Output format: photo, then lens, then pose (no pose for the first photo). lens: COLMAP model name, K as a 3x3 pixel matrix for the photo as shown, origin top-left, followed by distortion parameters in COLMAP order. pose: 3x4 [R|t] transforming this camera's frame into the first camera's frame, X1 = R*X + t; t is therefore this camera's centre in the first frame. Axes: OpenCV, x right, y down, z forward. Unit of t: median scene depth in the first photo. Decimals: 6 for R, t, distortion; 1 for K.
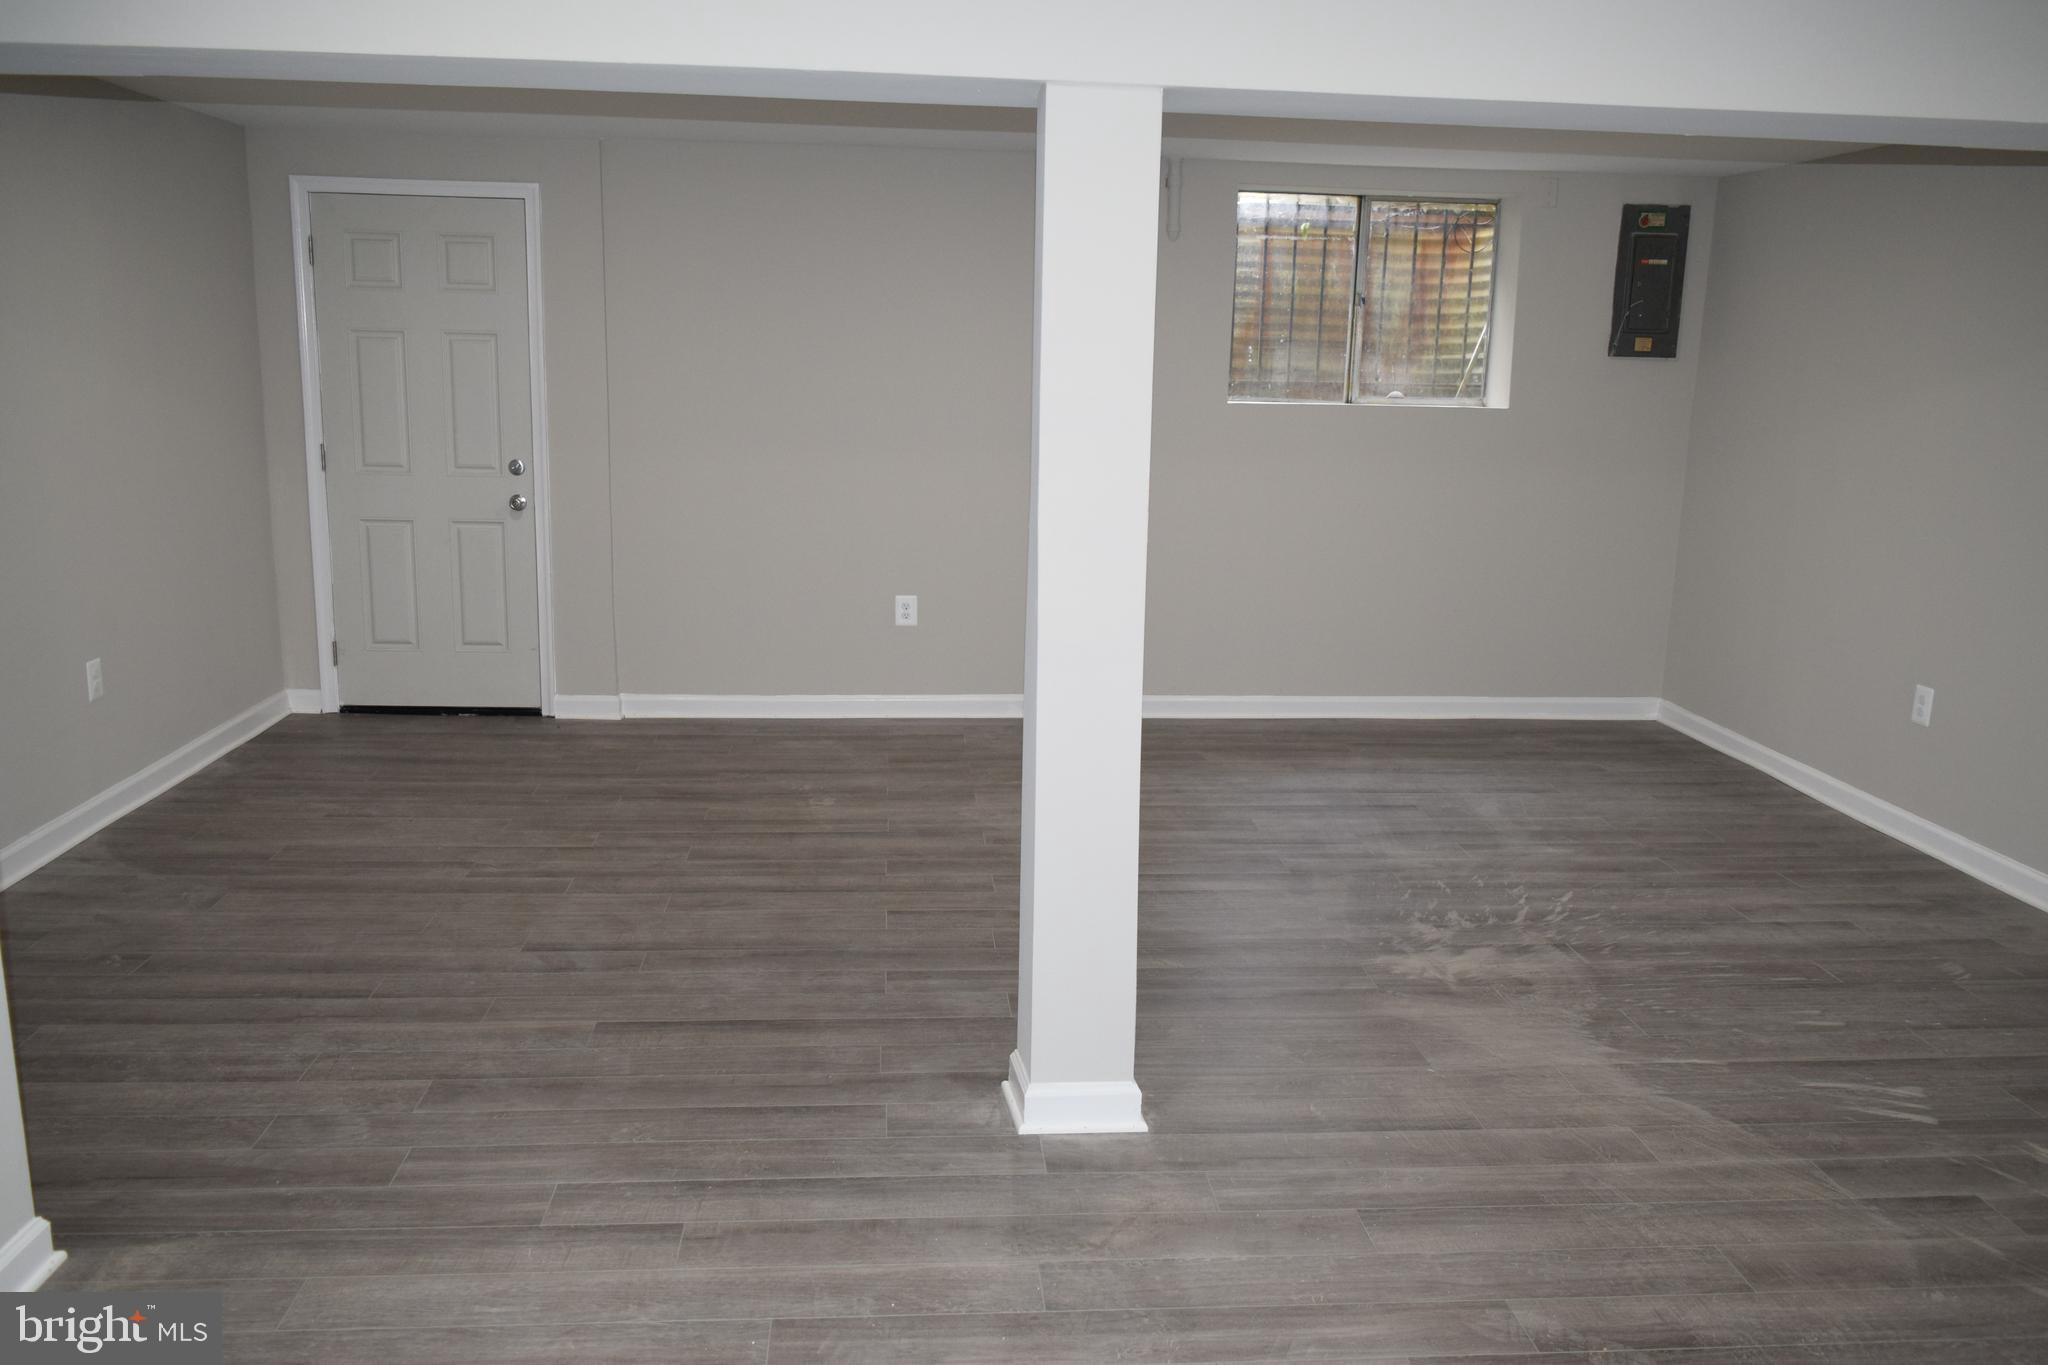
lens RADIAL K [[1578.2, 0, 1021.0], [0, 1578.2, 680.2], [0, 0, 1]] dist [-0.018544, 0.015860]
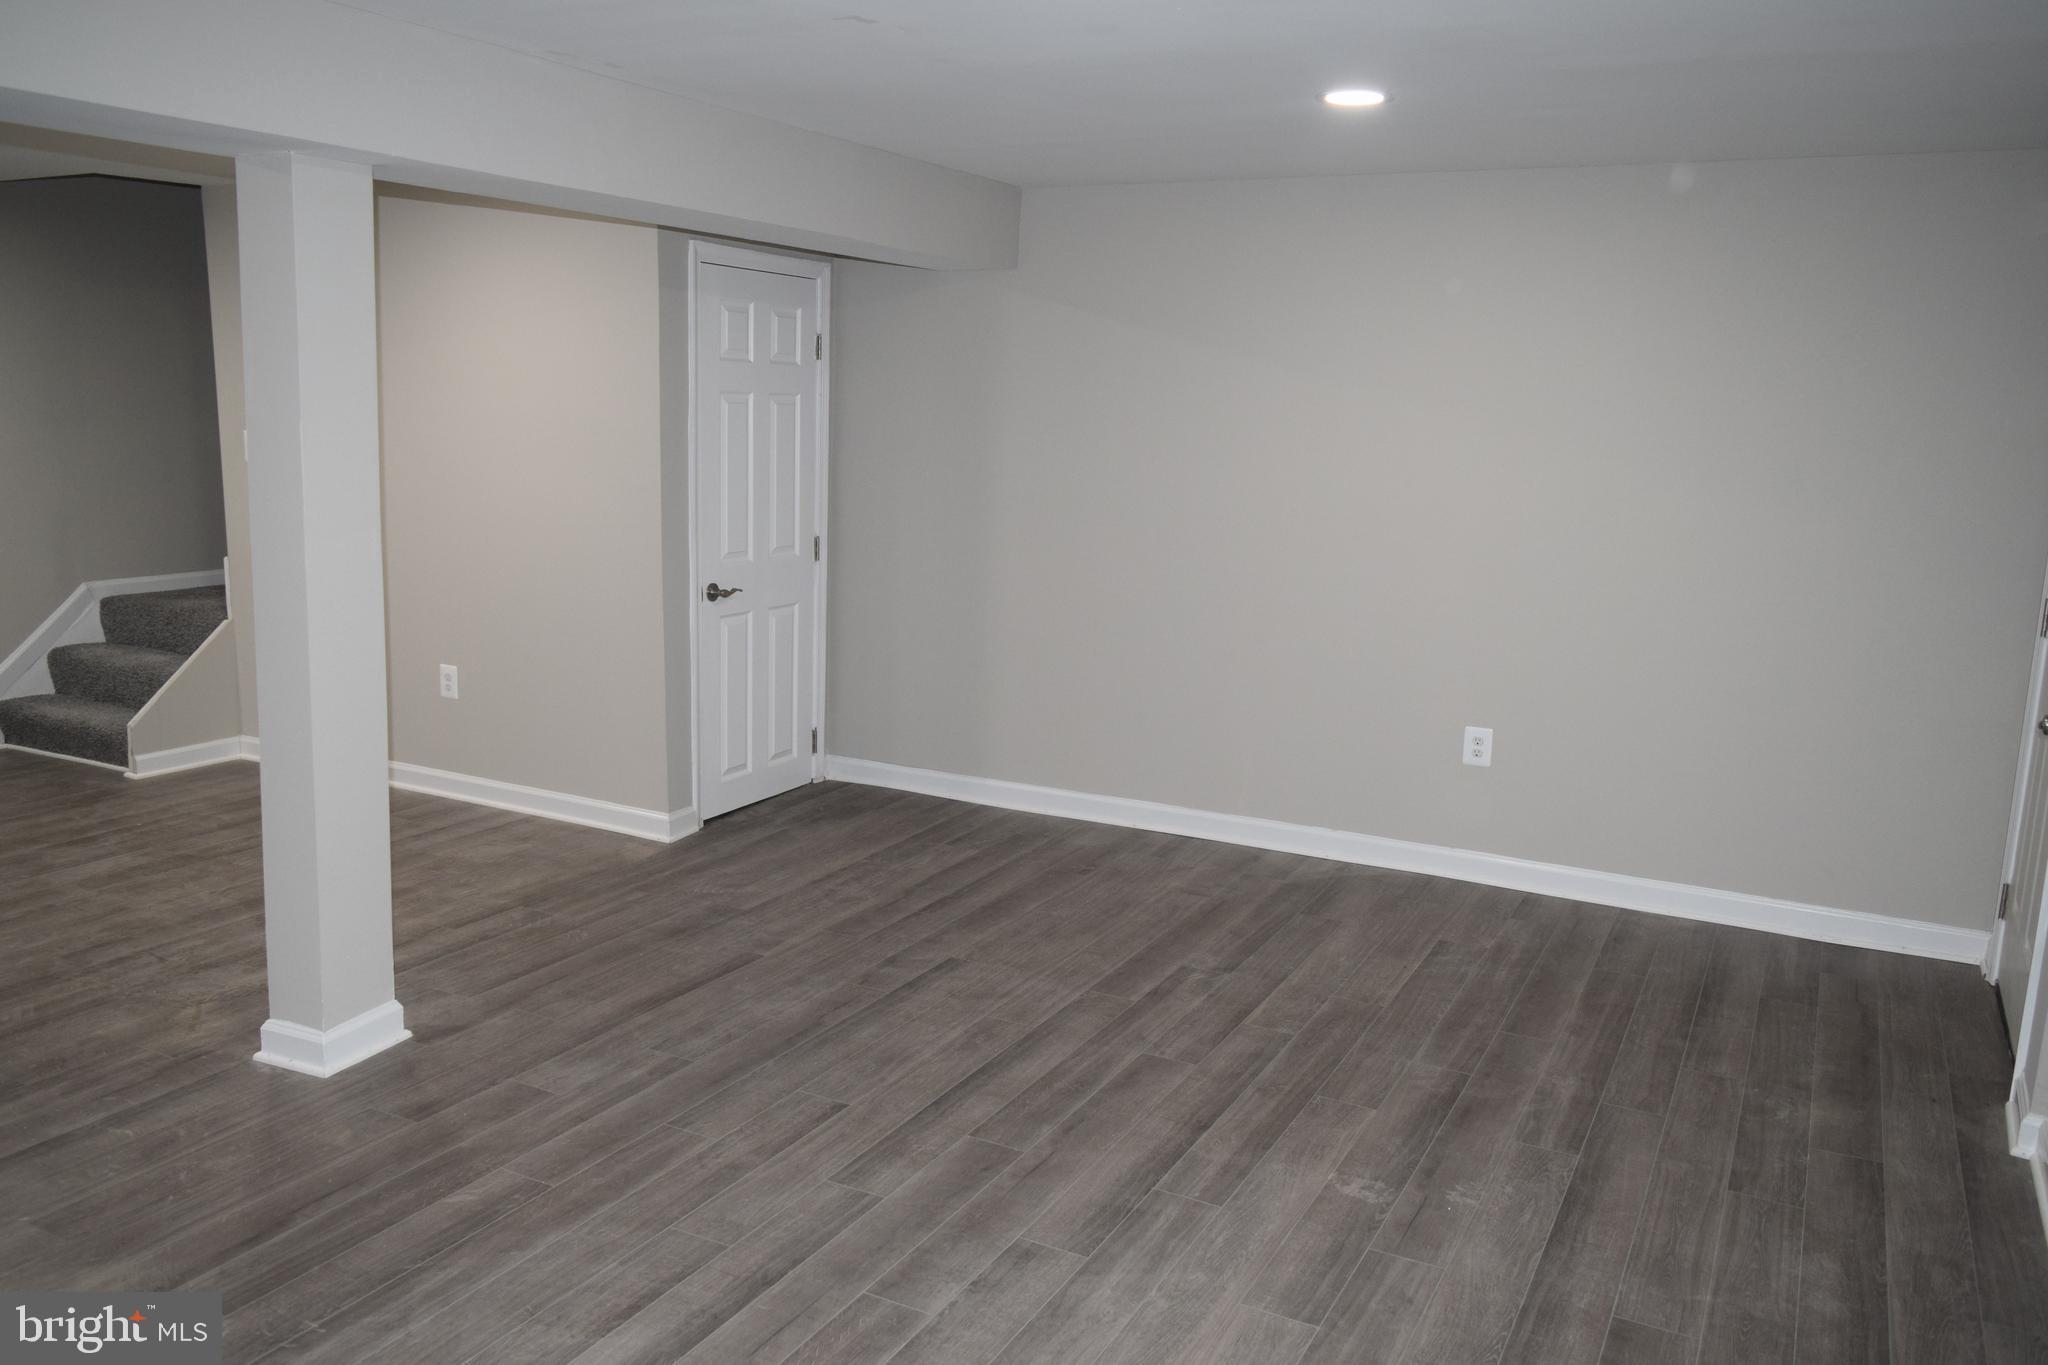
lens RADIAL K [[1578.2, 0, 1021.3], [0, 1578.2, 681.4], [0, 0, 1]] dist [-0.018544, 0.015860]
pose [[-0.530308, 0.113556, -0.840166, 0.576904], [-0.216142, 0.940135, 0.263495, -0.318689], [0.819791, 0.321328, -0.474016, 1.545452]]
